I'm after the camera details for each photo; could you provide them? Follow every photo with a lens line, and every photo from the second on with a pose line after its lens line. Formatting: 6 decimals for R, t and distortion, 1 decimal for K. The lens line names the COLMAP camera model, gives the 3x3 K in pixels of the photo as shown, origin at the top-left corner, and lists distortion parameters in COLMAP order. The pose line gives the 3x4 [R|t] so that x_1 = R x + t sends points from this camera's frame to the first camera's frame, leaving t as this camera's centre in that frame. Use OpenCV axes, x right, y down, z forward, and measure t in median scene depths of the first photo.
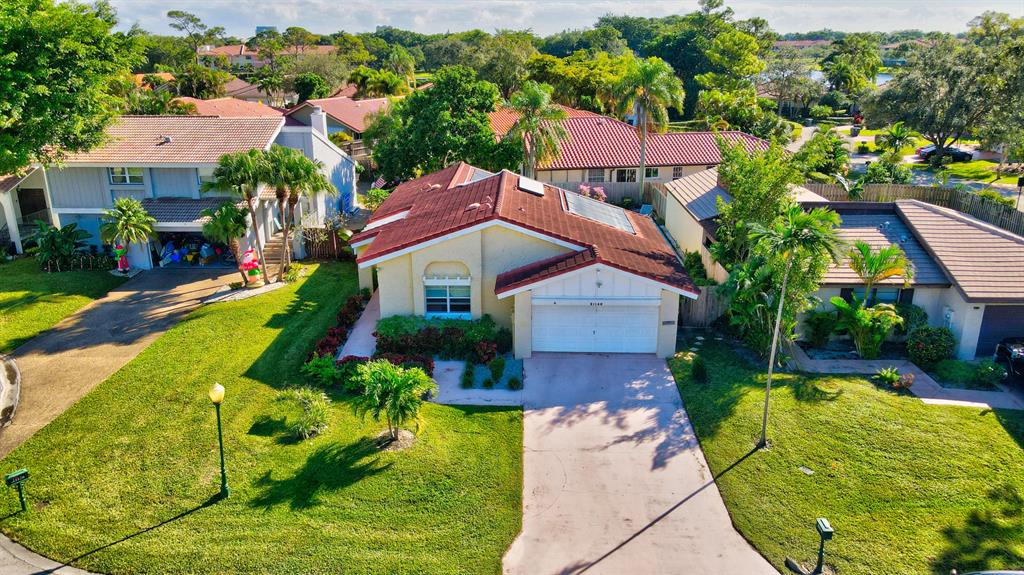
lens RADIAL K [[759.0, 0, 504.7], [0, 759.0, 286.8], [0, 0, 1]] dist [0.004505, 0.024461]
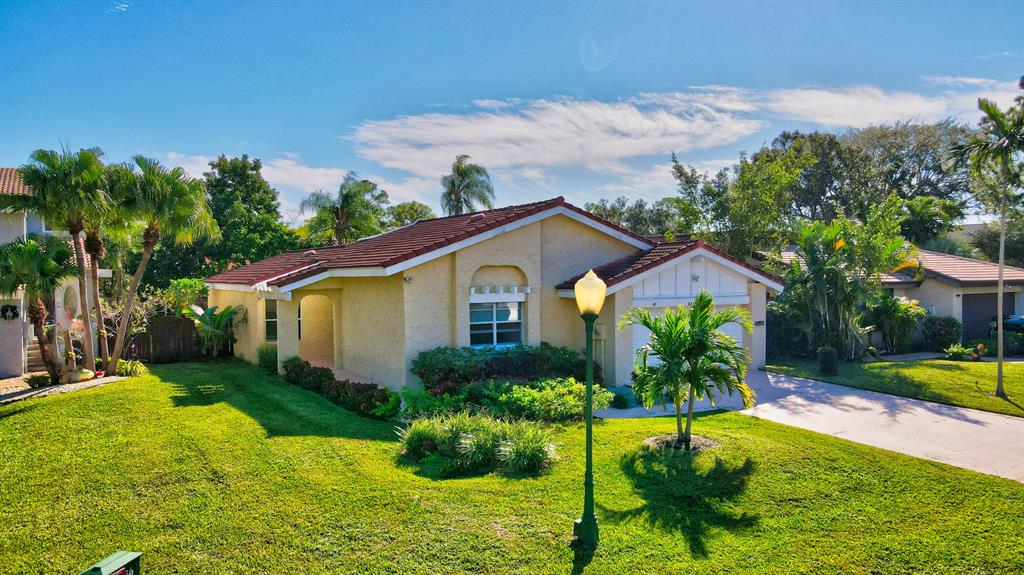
lens RADIAL K [[759.0, 0, 503.5], [0, 759.0, 278.6], [0, 0, 1]] dist [0.004505, 0.024461]
pose [[0.848903, -0.006472, 0.528509, -0.471906], [0.166519, 0.952279, -0.255804, 0.168623], [-0.501632, 0.305160, 0.809471, 0.443825]]
